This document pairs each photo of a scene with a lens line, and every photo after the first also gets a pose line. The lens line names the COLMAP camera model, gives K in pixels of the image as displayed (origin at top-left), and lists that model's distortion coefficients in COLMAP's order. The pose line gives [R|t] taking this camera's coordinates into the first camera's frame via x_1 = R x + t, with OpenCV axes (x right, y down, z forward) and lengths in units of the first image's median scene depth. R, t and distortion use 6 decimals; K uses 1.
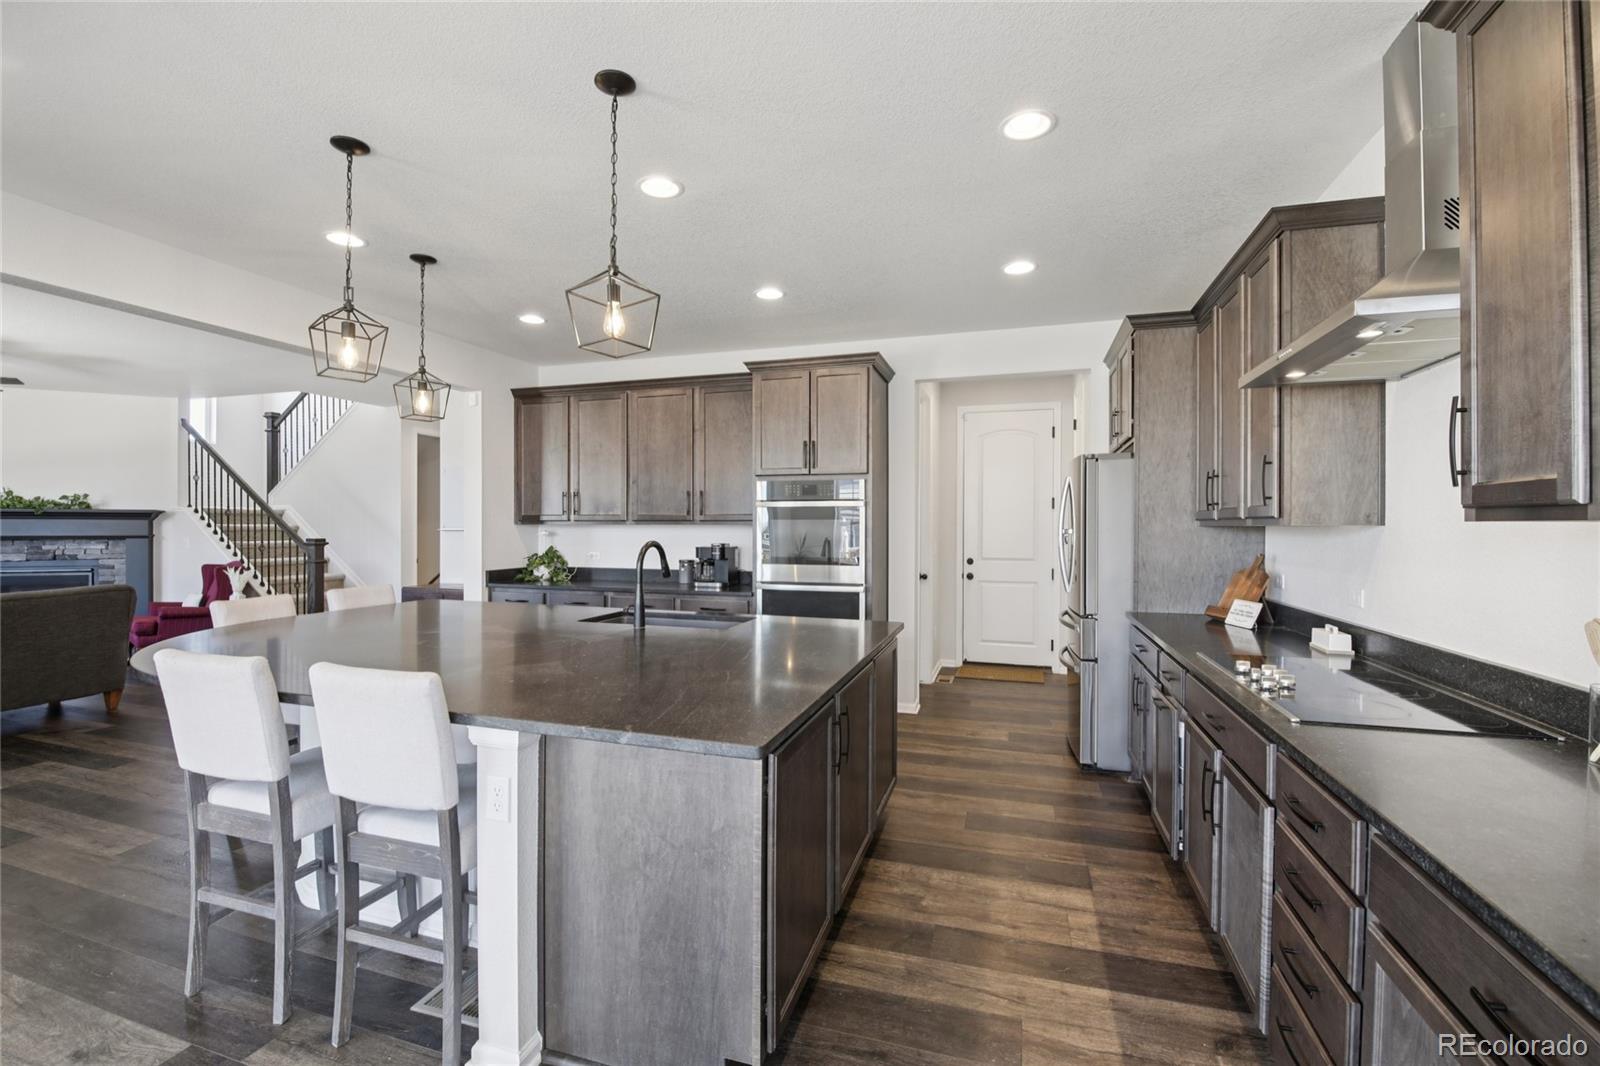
lens RADIAL K [[690.9, 0, 808.6], [0, 690.9, 531.0], [0, 0, 1]] dist [-0.014628, -0.005010]
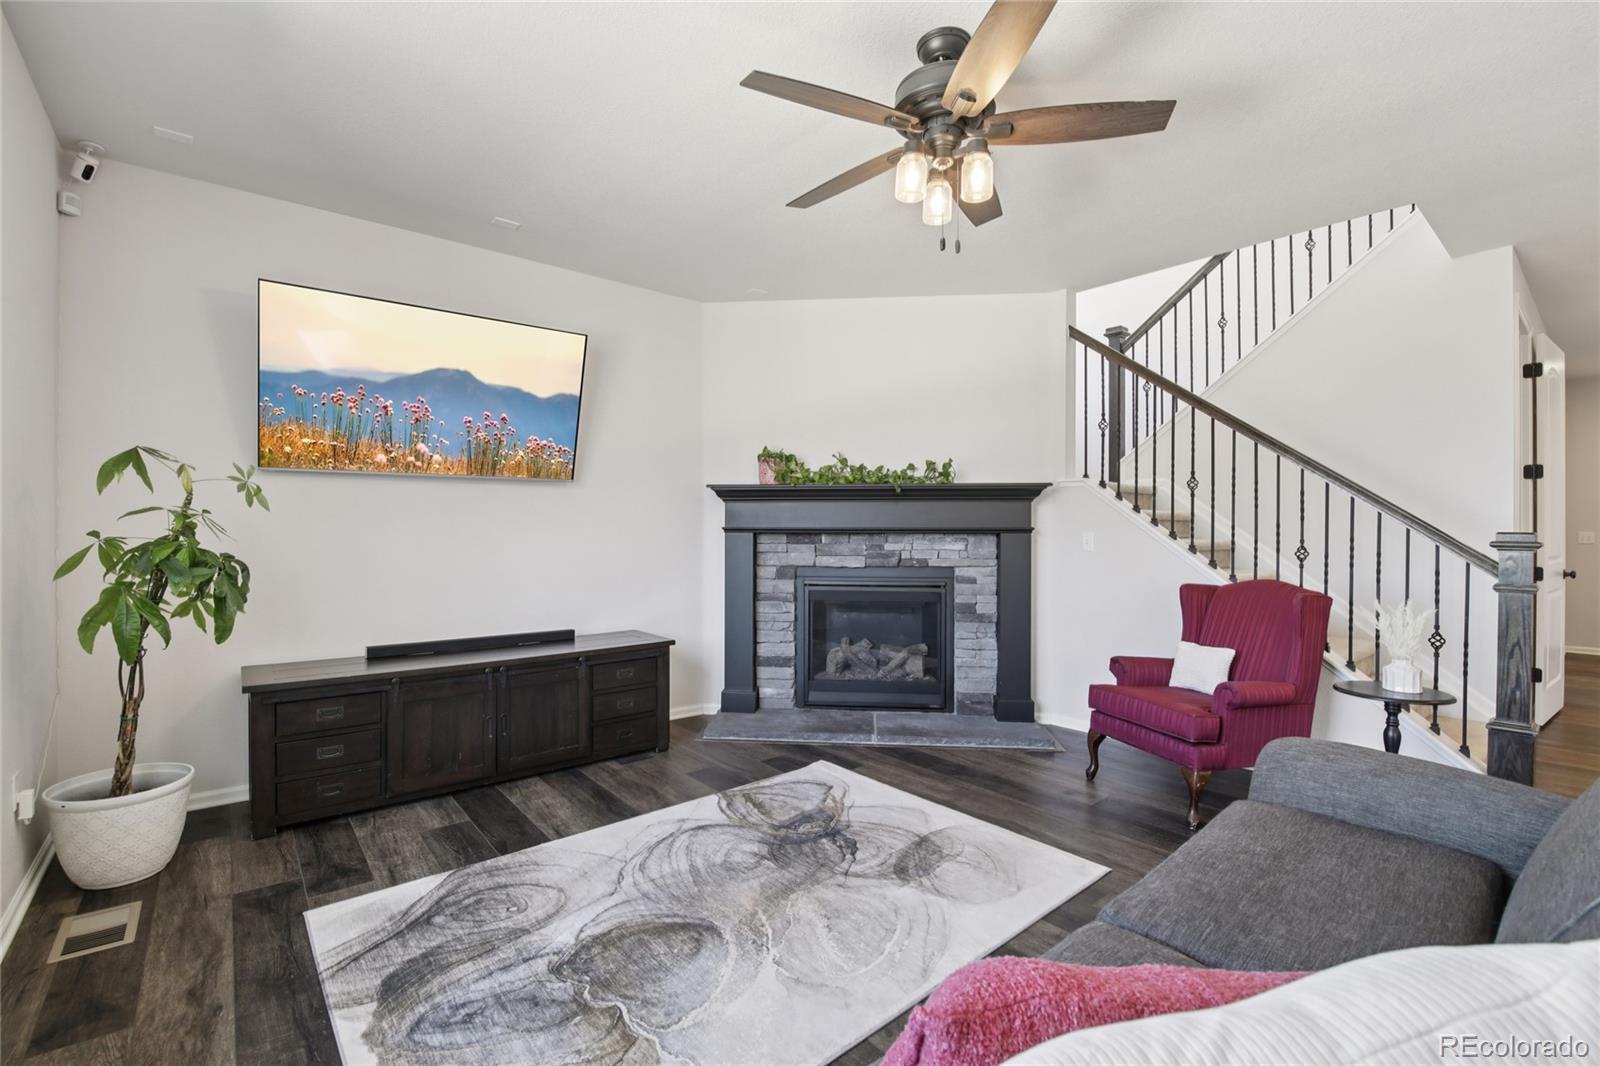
lens RADIAL K [[690.9, 0, 795.3], [0, 690.9, 524.2], [0, 0, 1]] dist [-0.014628, -0.005010]
pose [[0.833655, -0.006899, -0.552243, -1.125552], [-0.001262, 0.999896, -0.014397, 0.016804], [0.552284, 0.012699, 0.833559, 0.548592]]
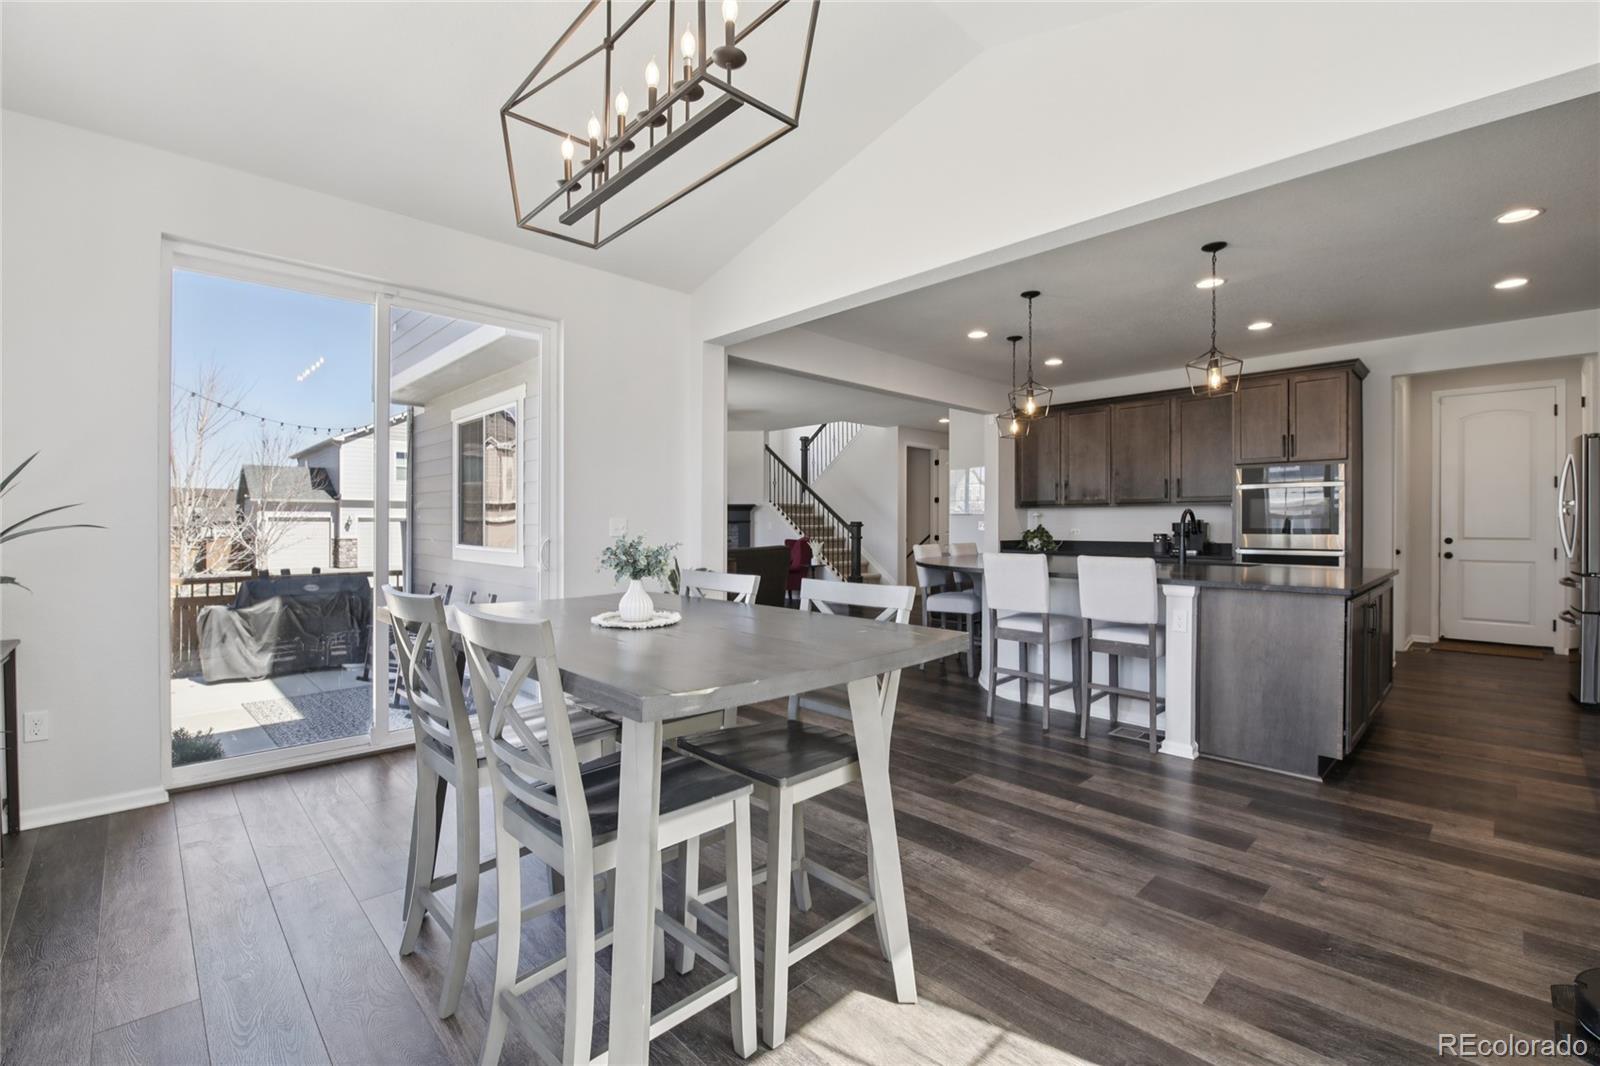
lens RADIAL K [[690.9, 0, 797.2], [0, 690.9, 528.5], [0, 0, 1]] dist [-0.014628, -0.005010]
pose [[0.870730, 0.001161, -0.491760, -0.139248], [-0.002729, 0.999993, -0.002471, 0.037388], [0.491754, 0.003494, 0.870727, -0.437864]]
